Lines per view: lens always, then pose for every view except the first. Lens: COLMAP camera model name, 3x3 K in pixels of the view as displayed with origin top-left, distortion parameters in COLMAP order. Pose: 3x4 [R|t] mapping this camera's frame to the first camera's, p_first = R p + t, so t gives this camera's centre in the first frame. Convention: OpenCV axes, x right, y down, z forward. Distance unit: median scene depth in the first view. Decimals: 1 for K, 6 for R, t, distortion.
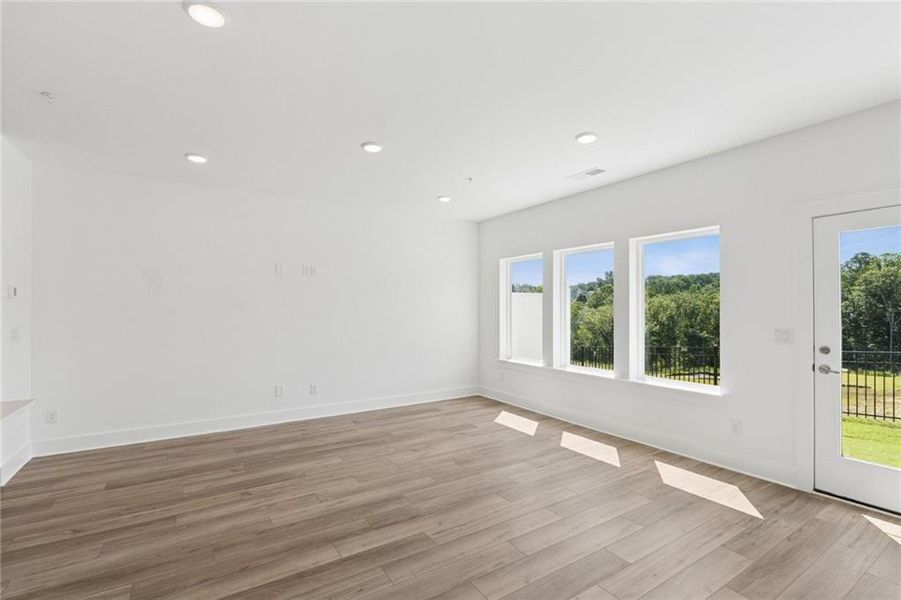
lens RADIAL K [[422.6, 0, 451.1], [0, 422.6, 307.9], [0, 0, 1]] dist [-0.000669, -0.000016]
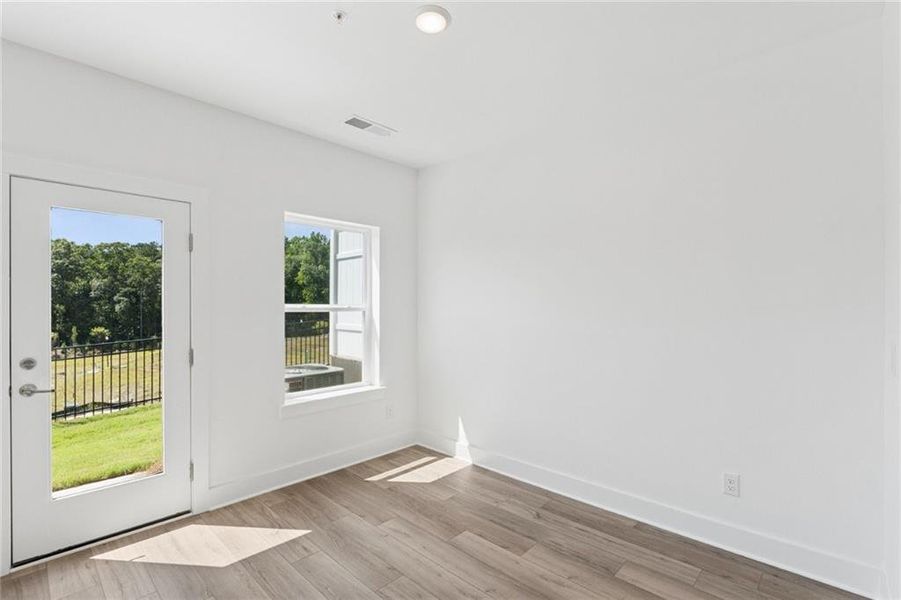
lens RADIAL K [[422.6, 0, 451.1], [0, 422.6, 307.9], [0, 0, 1]] dist [-0.000669, -0.000016]
pose [[-0.237965, -0.003641, 0.971267, 0.013062], [-0.000942, 0.999993, 0.003518, 0.001370], [-0.971273, -0.000077, -0.237967, 0.473033]]
